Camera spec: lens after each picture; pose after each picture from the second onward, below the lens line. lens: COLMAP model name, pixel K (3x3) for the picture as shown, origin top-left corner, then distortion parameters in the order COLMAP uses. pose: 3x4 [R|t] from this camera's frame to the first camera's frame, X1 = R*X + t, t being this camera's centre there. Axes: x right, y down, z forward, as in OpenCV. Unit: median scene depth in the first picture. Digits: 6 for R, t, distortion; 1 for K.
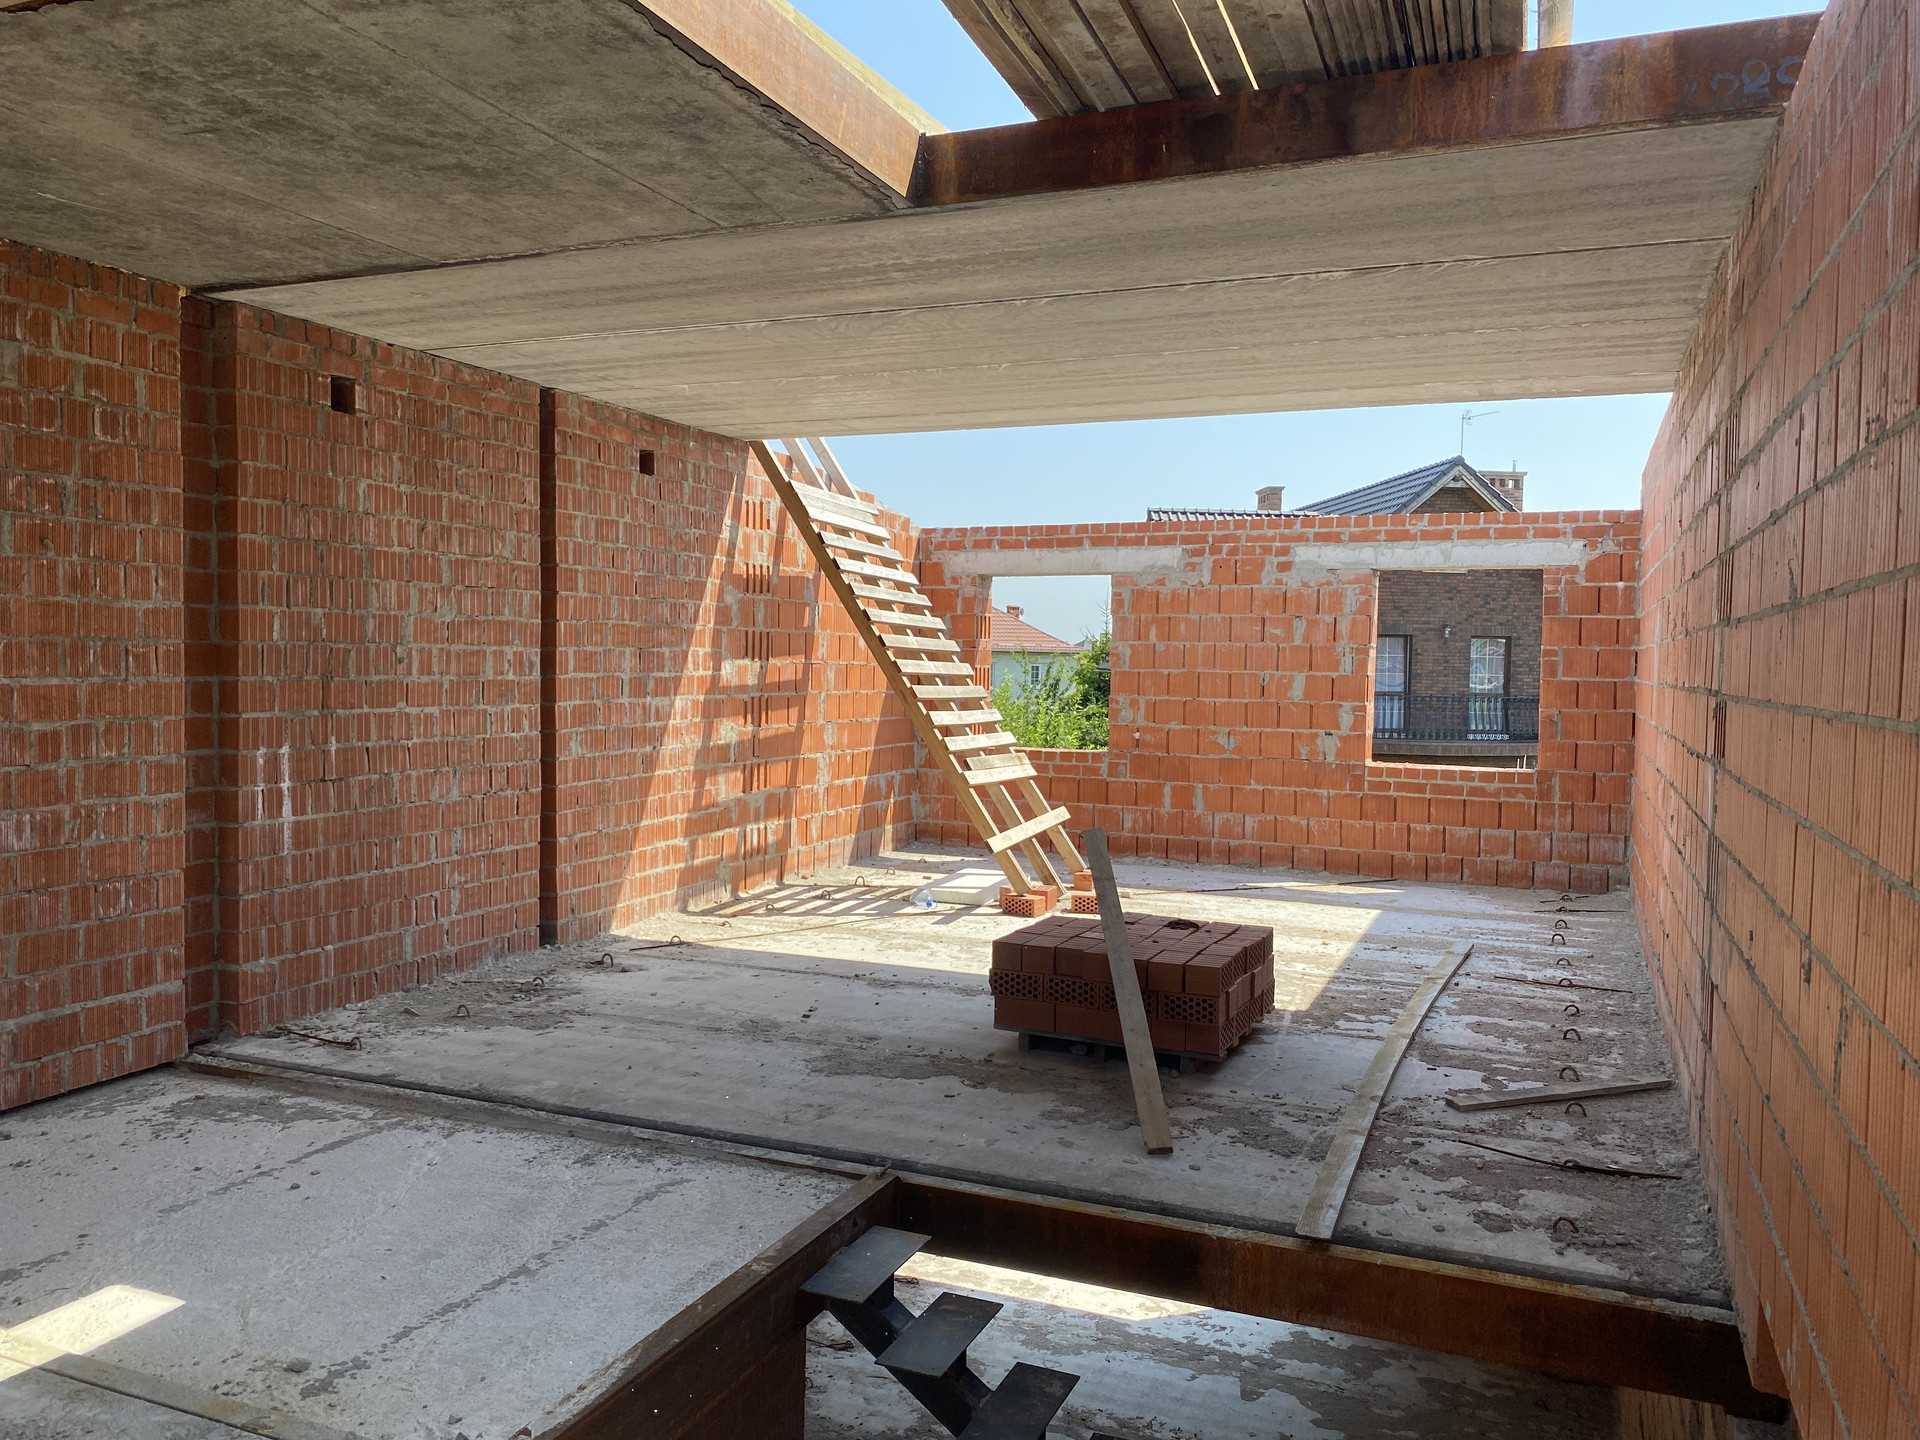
lens RADIAL K [[1470.6, 0, 956.2], [0, 1470.6, 718.0], [0, 0, 1]] dist [0.047887, -0.040027]
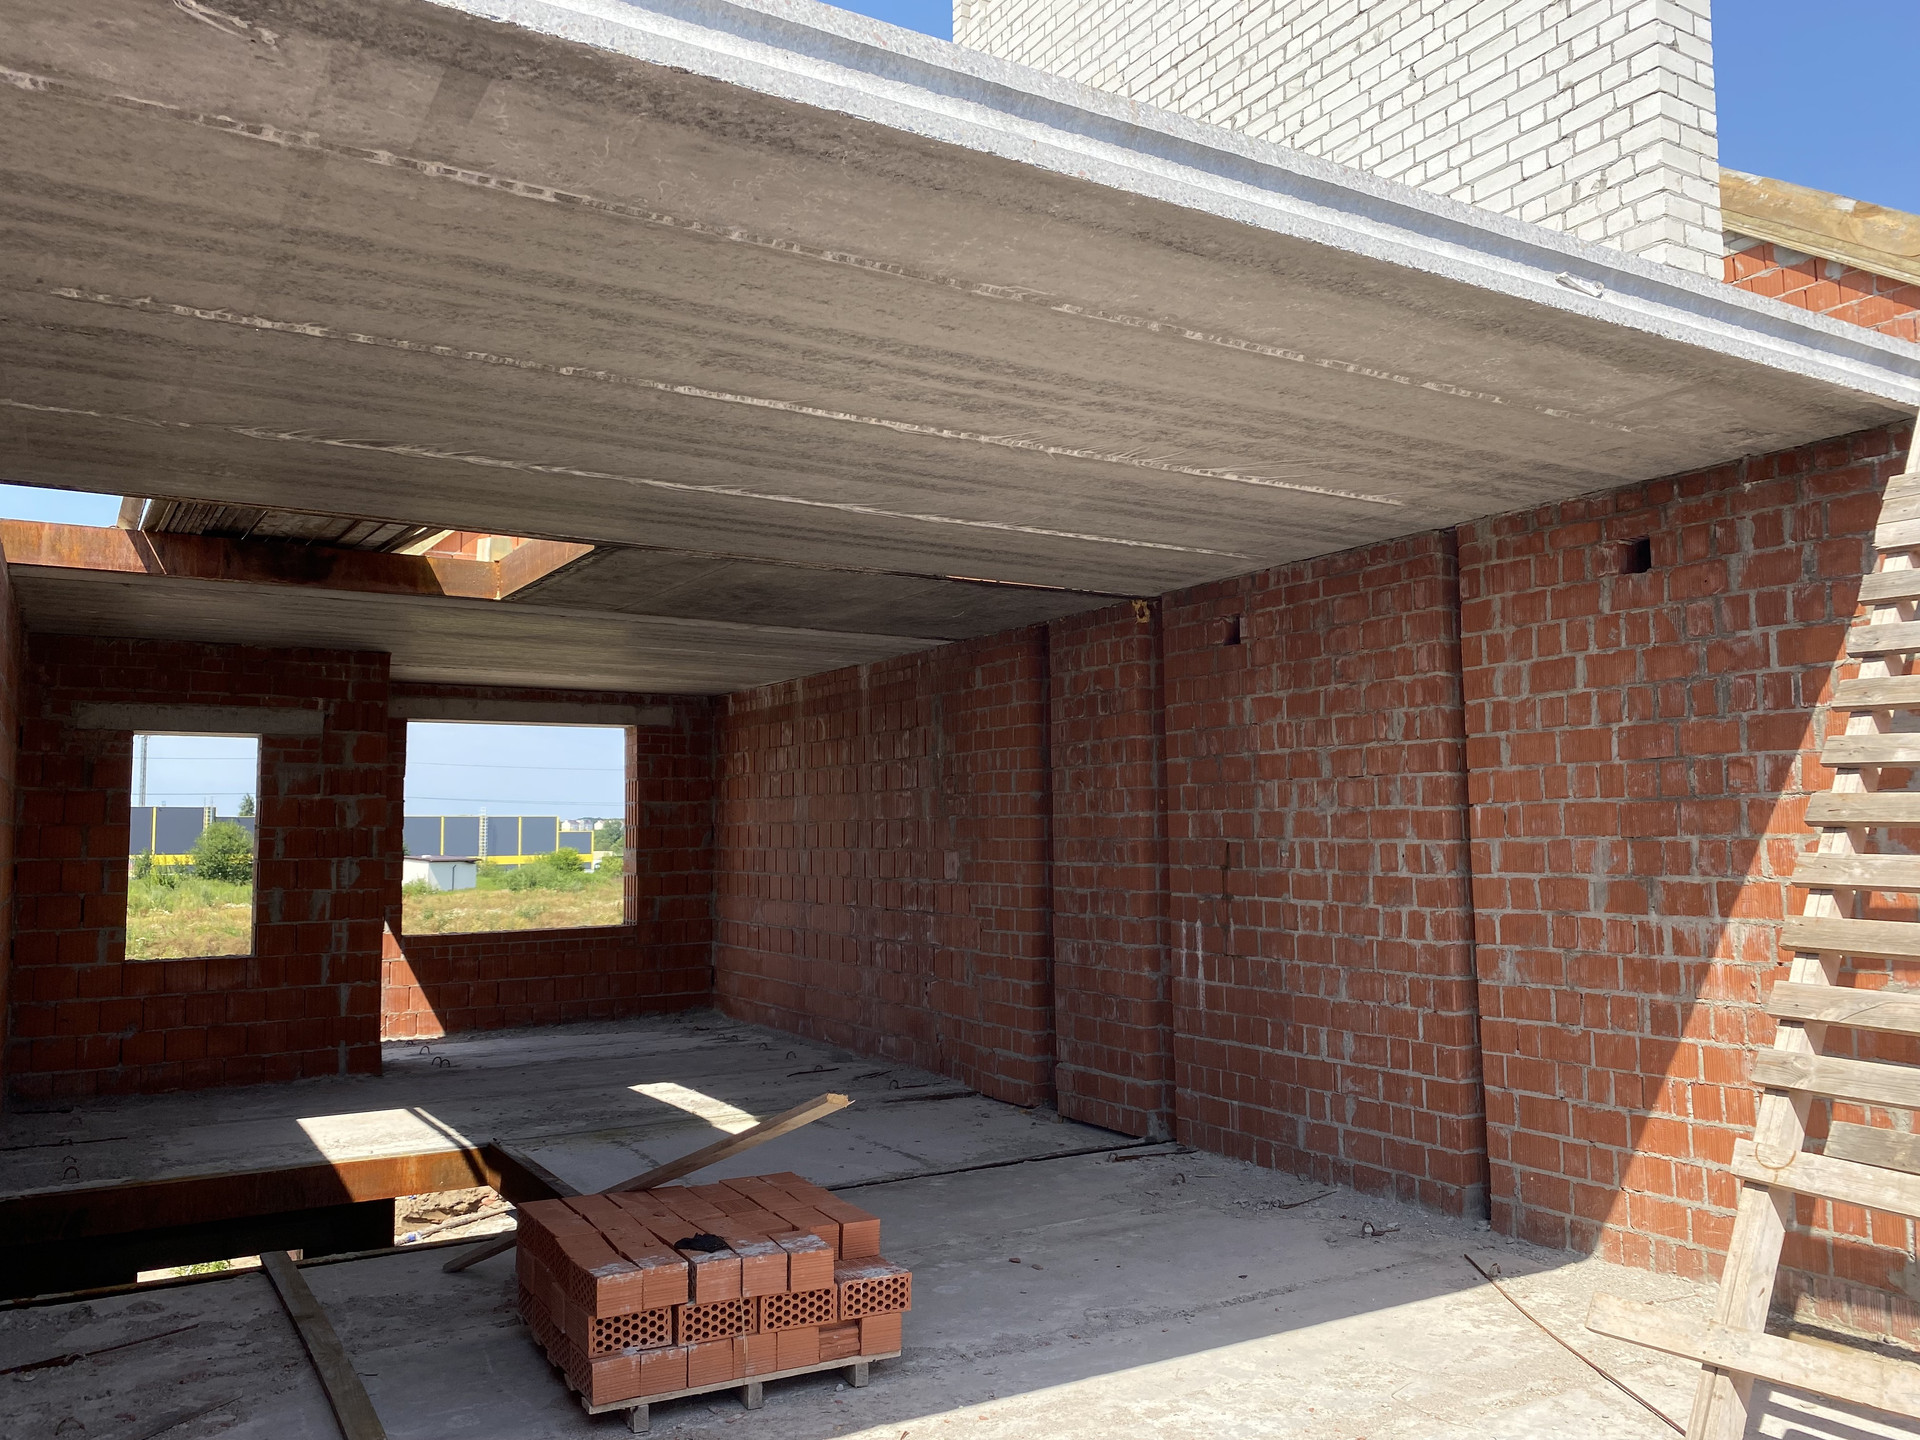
lens RADIAL K [[1470.6, 0, 953.3], [0, 1470.6, 720.7], [0, 0, 1]] dist [0.047887, -0.040027]
pose [[-0.602636, -0.081176, -0.793876, 0.597880], [-0.043255, 0.996673, -0.069077, -0.048918], [0.796843, -0.007289, -0.604143, 1.398409]]
